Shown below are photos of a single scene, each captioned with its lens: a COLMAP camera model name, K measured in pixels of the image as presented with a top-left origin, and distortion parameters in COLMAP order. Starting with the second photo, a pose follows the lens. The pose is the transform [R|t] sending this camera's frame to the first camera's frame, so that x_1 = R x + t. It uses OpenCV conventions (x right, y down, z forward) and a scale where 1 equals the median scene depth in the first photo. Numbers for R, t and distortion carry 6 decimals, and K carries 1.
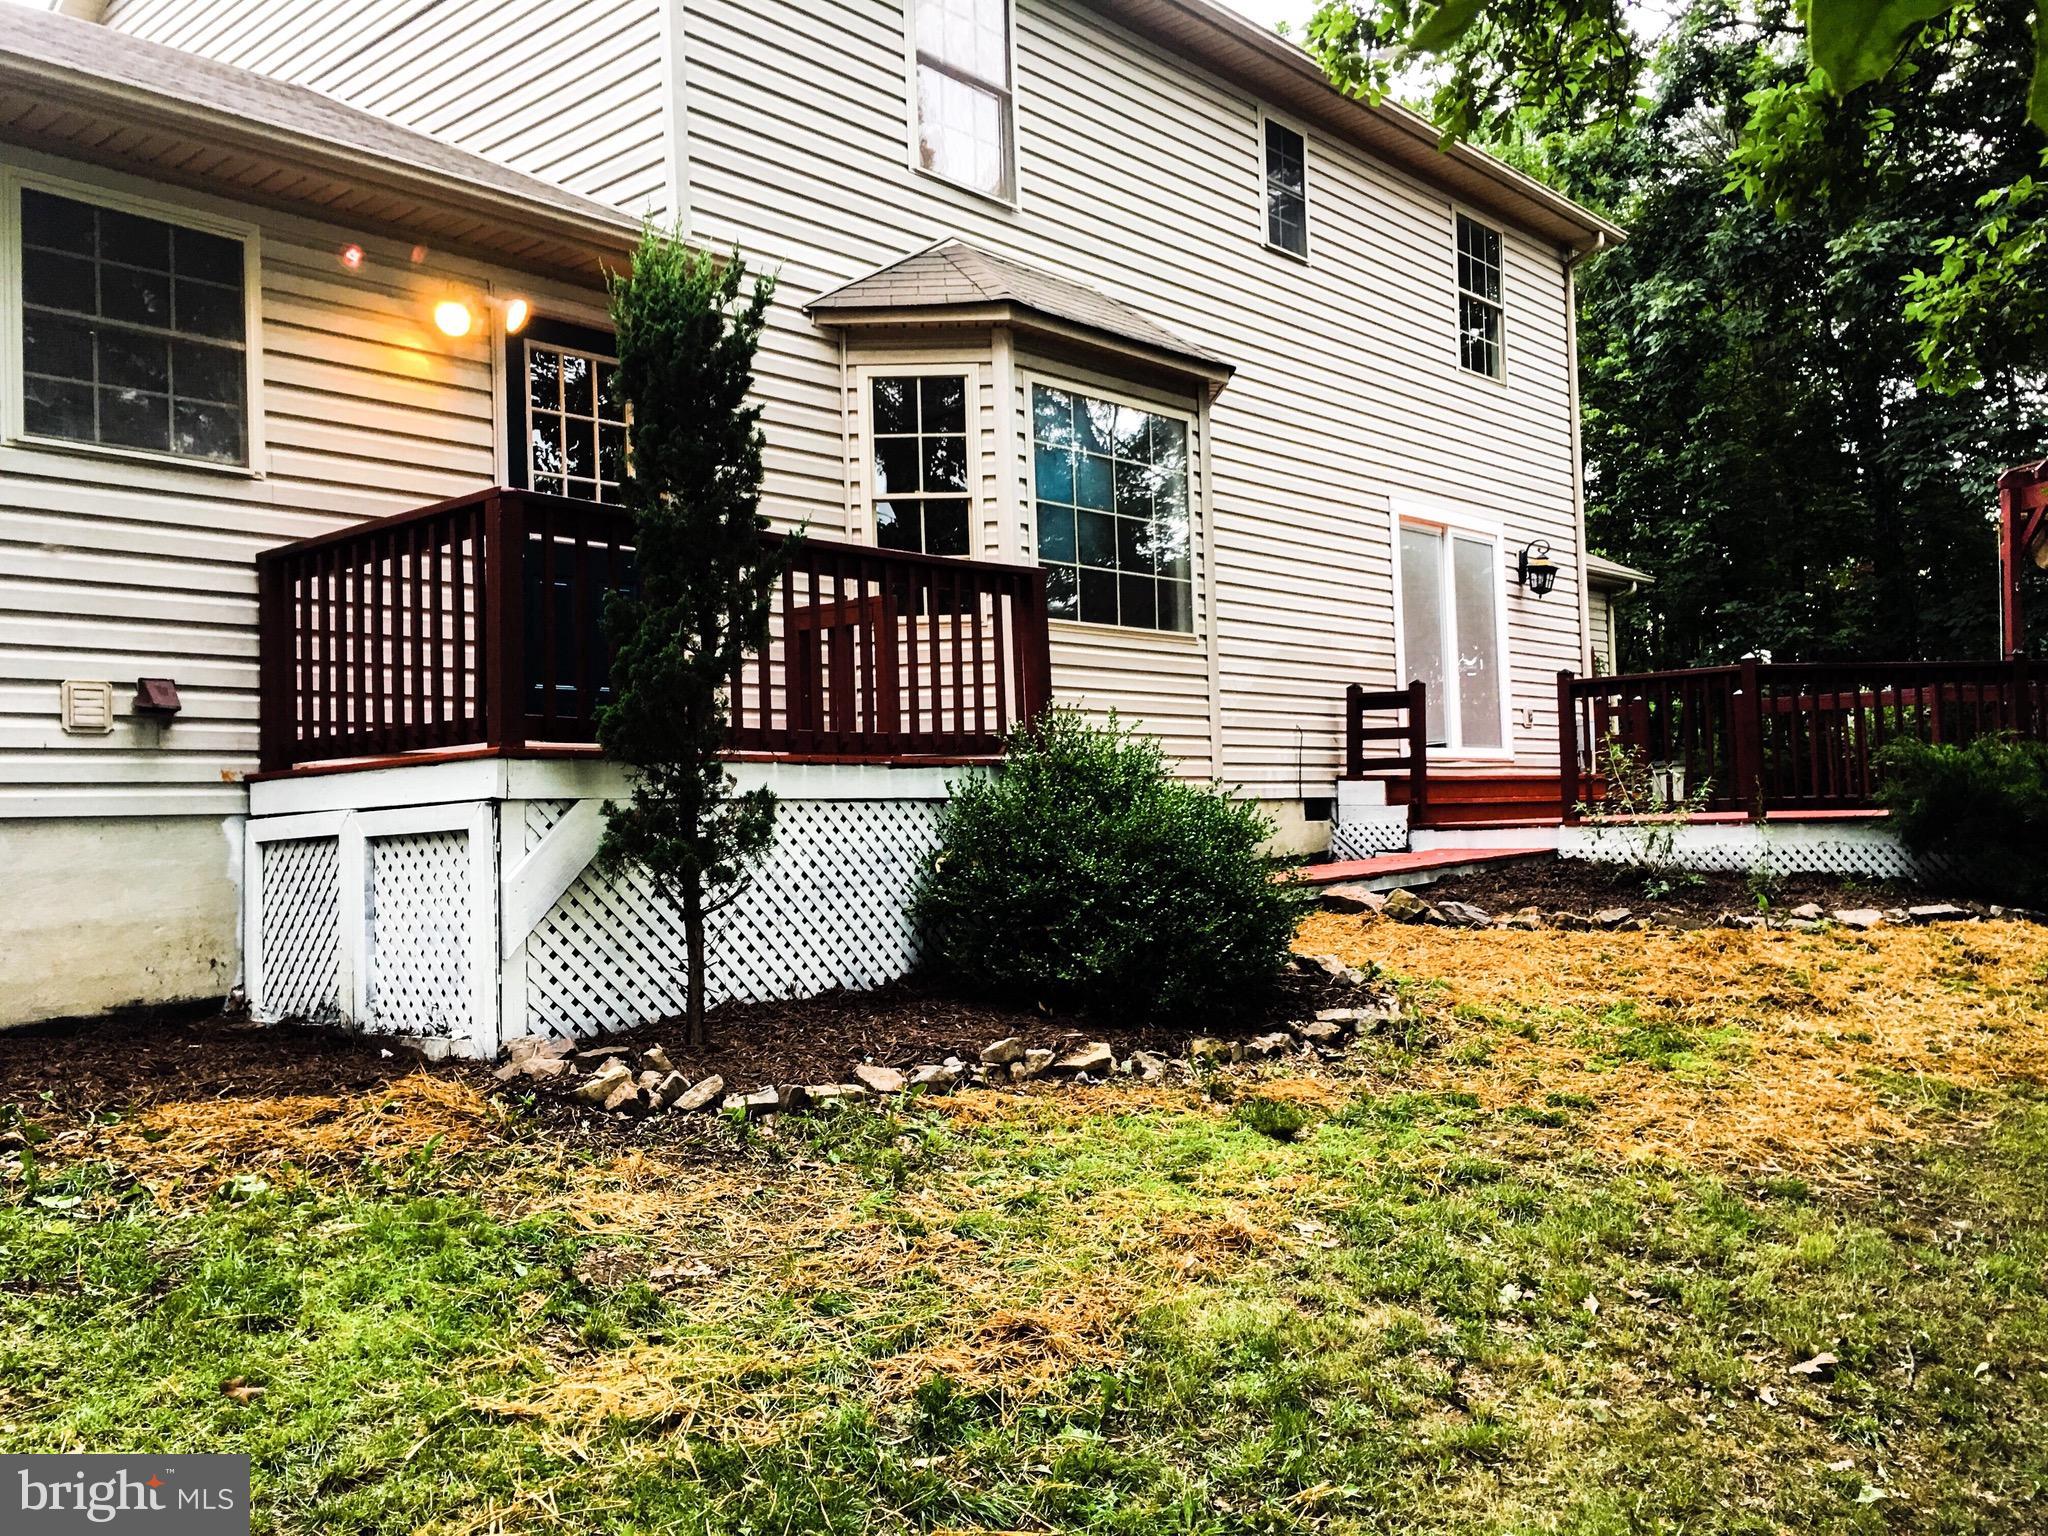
lens RADIAL K [[1732.2, 0, 1023.1], [0, 1732.2, 770.5], [0, 0, 1]] dist [0.072168, -0.079676]
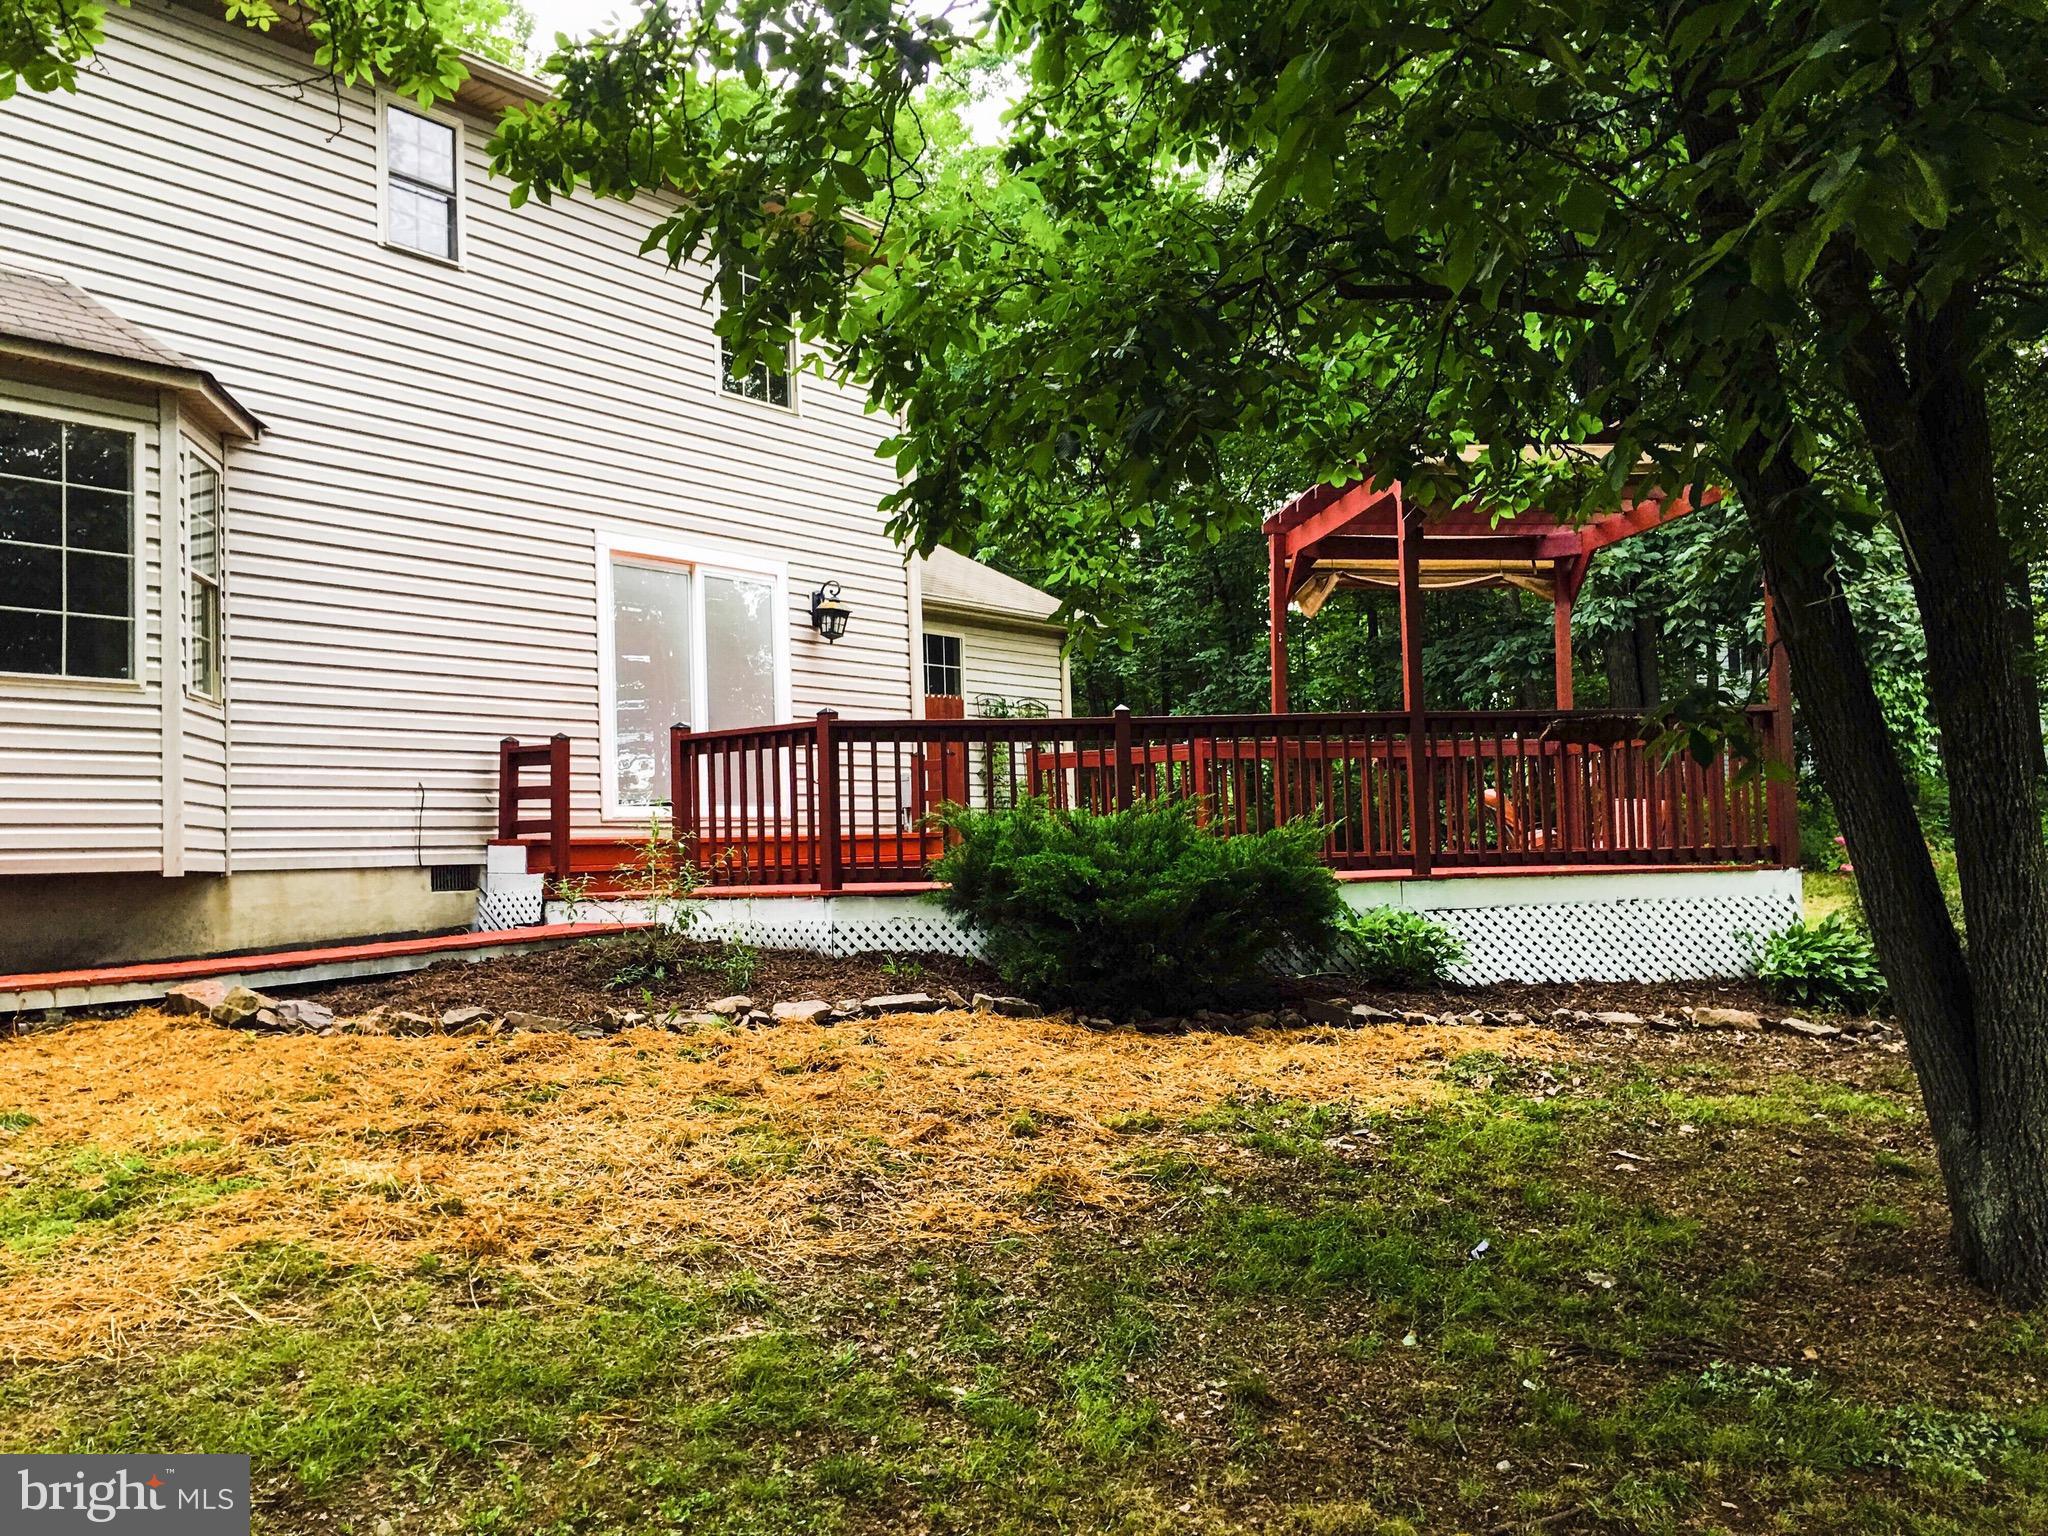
lens RADIAL K [[1732.2, 0, 1022.8], [0, 1732.2, 763.4], [0, 0, 1]] dist [0.072168, -0.079676]
pose [[0.996934, 0.003703, 0.078154, 0.394078], [-0.001708, 0.999672, -0.025569, -0.013974], [-0.078223, 0.025357, 0.996613, 0.089402]]
